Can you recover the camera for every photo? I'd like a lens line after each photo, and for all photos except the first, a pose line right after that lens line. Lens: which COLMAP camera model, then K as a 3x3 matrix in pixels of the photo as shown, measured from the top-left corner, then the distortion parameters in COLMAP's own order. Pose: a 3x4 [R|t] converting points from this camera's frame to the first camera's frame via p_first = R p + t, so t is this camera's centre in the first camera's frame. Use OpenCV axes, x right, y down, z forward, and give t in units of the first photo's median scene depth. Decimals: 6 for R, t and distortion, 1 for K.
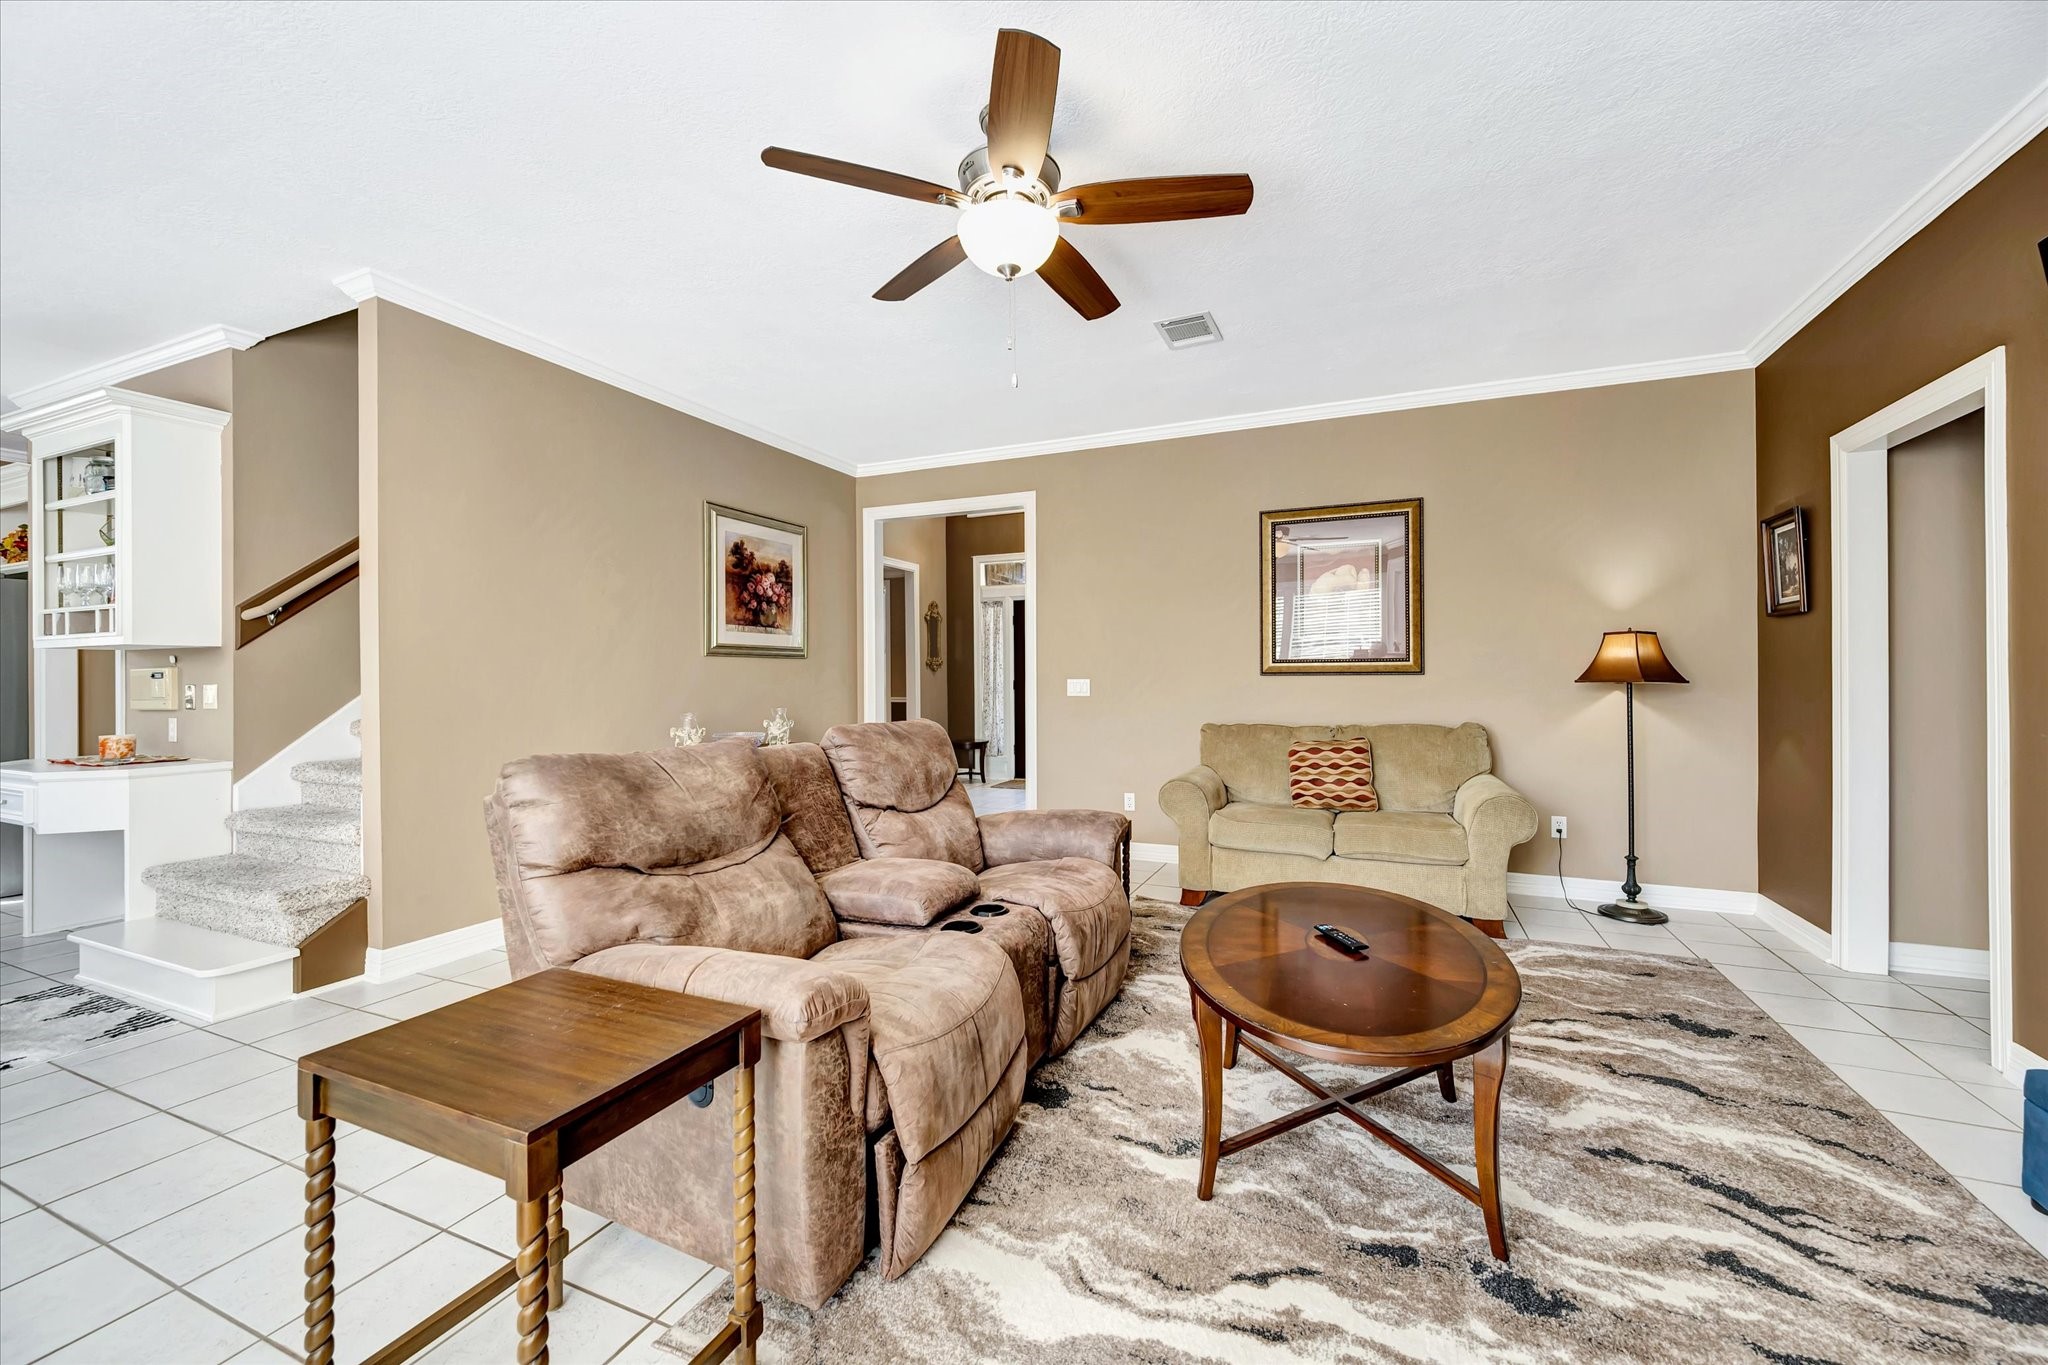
lens RADIAL K [[815.2, 0, 1023.2], [0, 815.2, 683.3], [0, 0, 1]] dist [-0.002321, 0.000812]
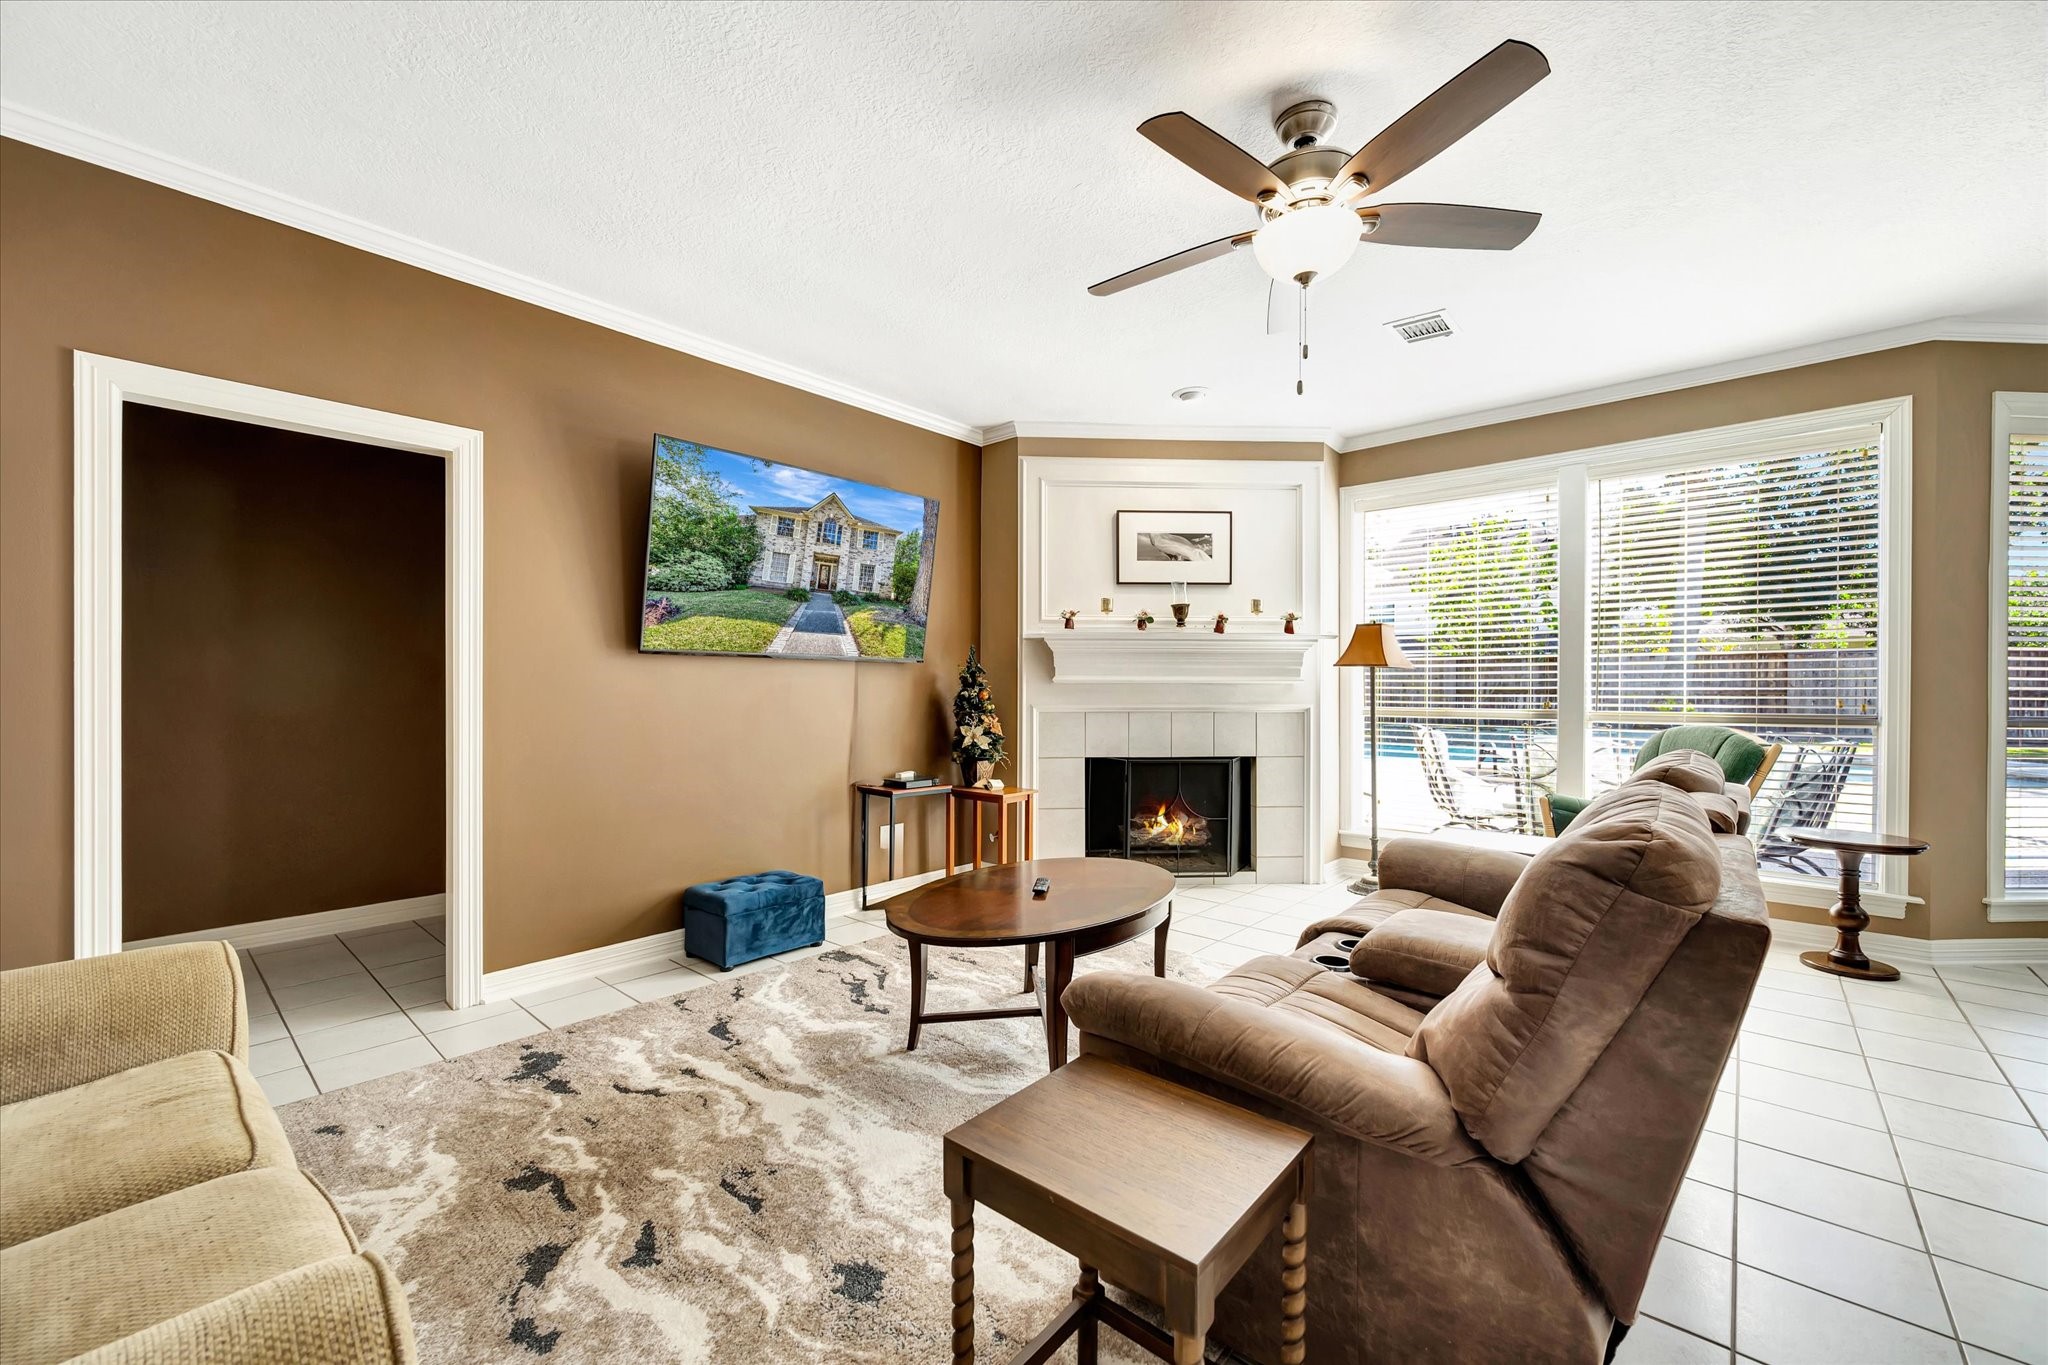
lens RADIAL K [[815.2, 0, 1015.4], [0, 815.2, 689.4], [0, 0, 1]] dist [-0.002321, 0.000812]
pose [[-0.945949, 0.006446, 0.324251, -0.008888], [0.010099, 0.999903, 0.009586, -0.019210], [-0.324158, 0.012342, -0.945923, 1.704907]]
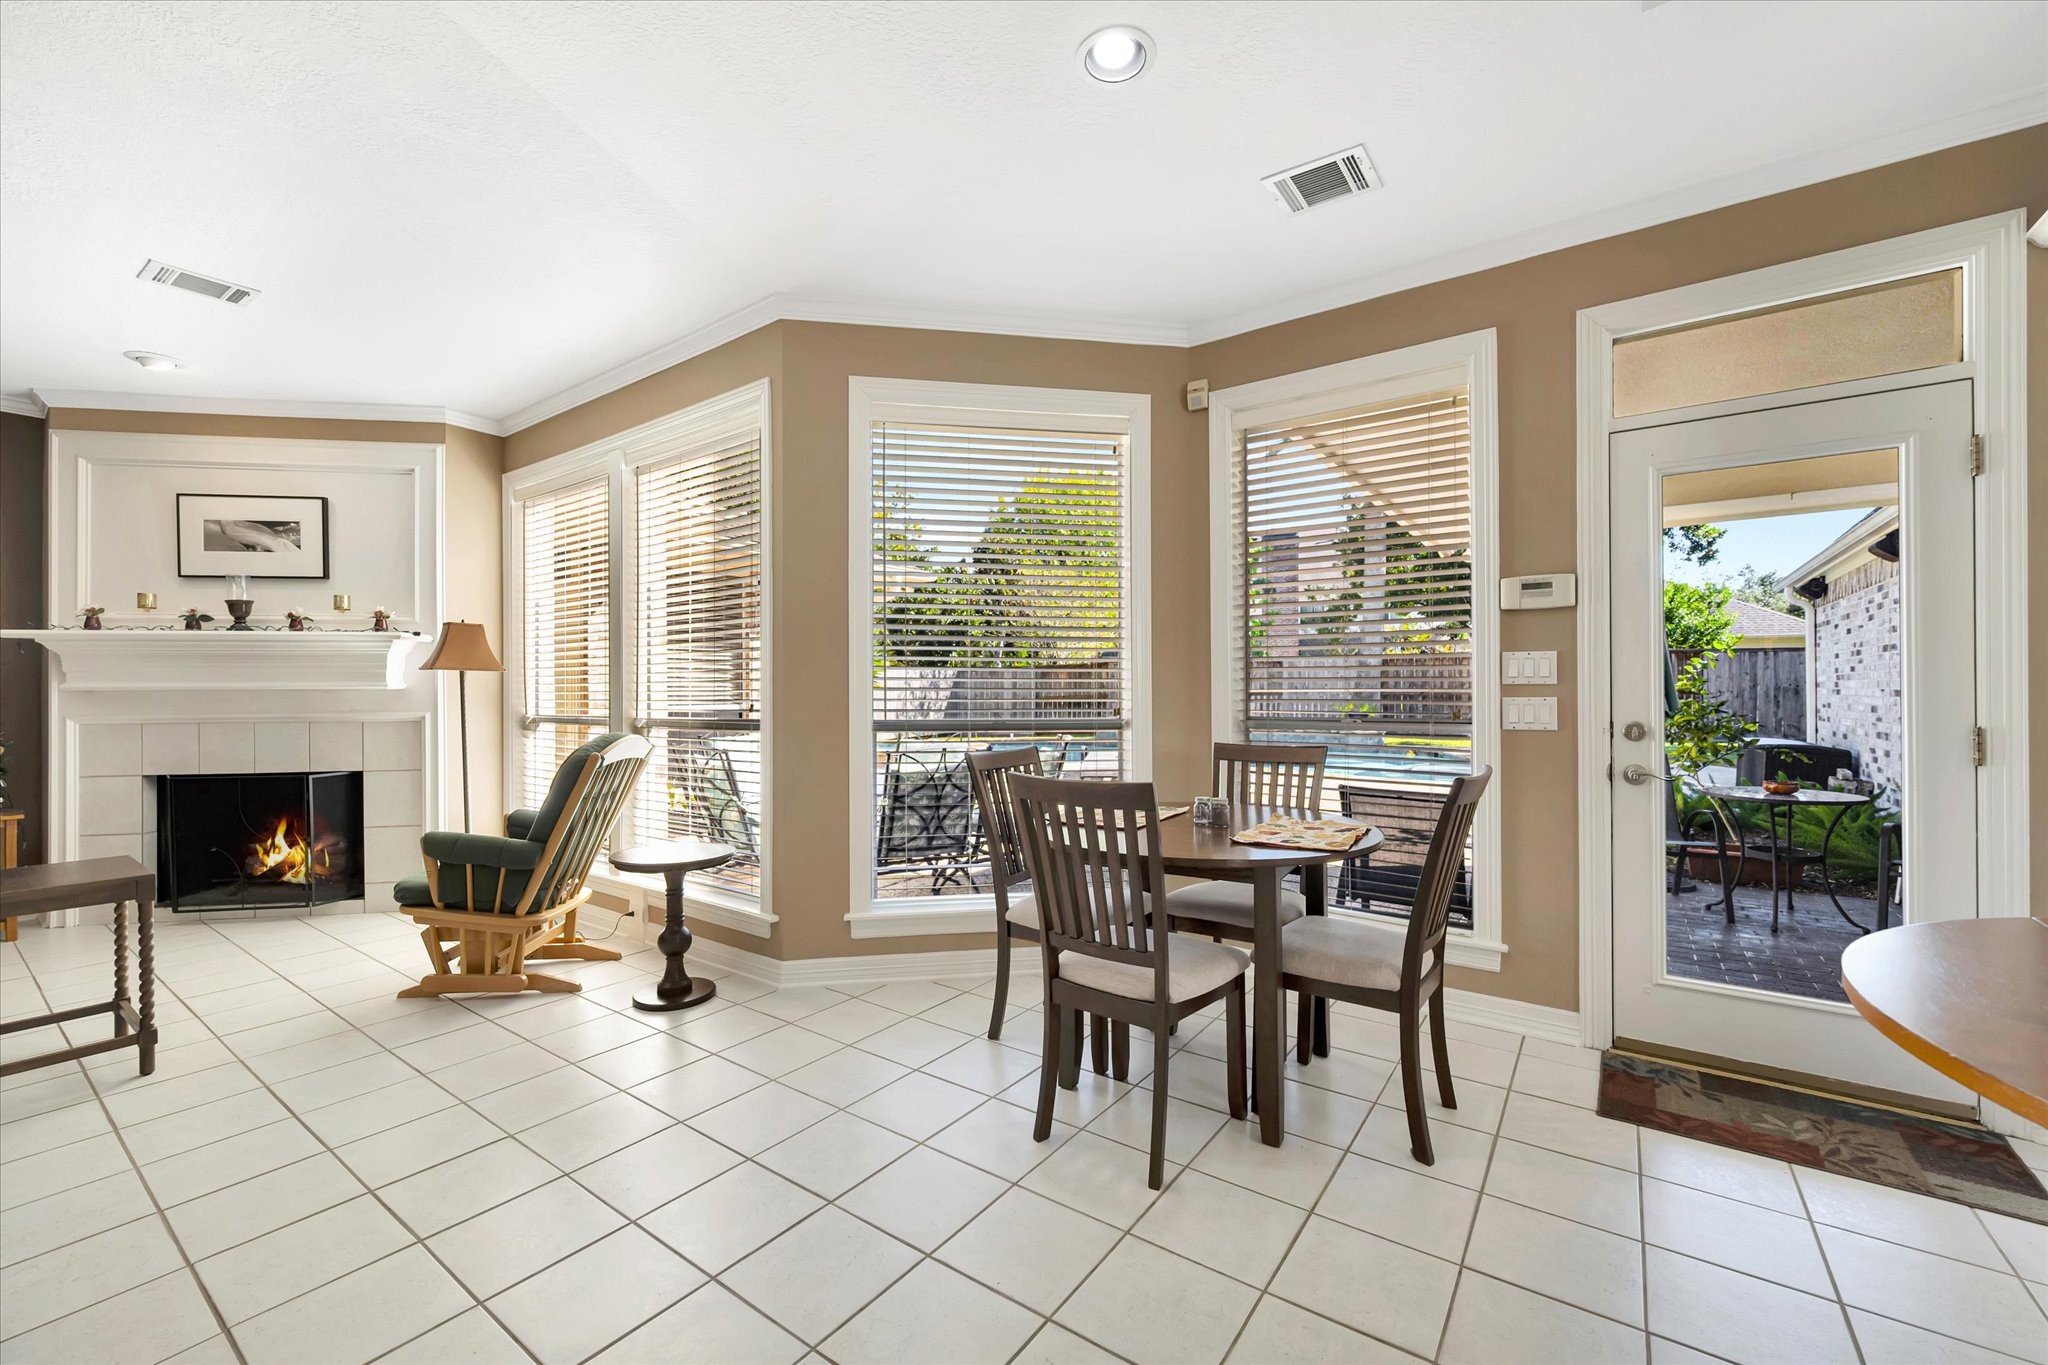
lens RADIAL K [[815.2, 0, 1021.9], [0, 815.2, 689.9], [0, 0, 1]] dist [-0.002321, 0.000812]
pose [[-0.976119, 0.014349, 0.216761, -1.557839], [0.015147, 0.999883, 0.002024, 0.006919], [-0.216706, 0.005259, -0.976223, 1.116632]]
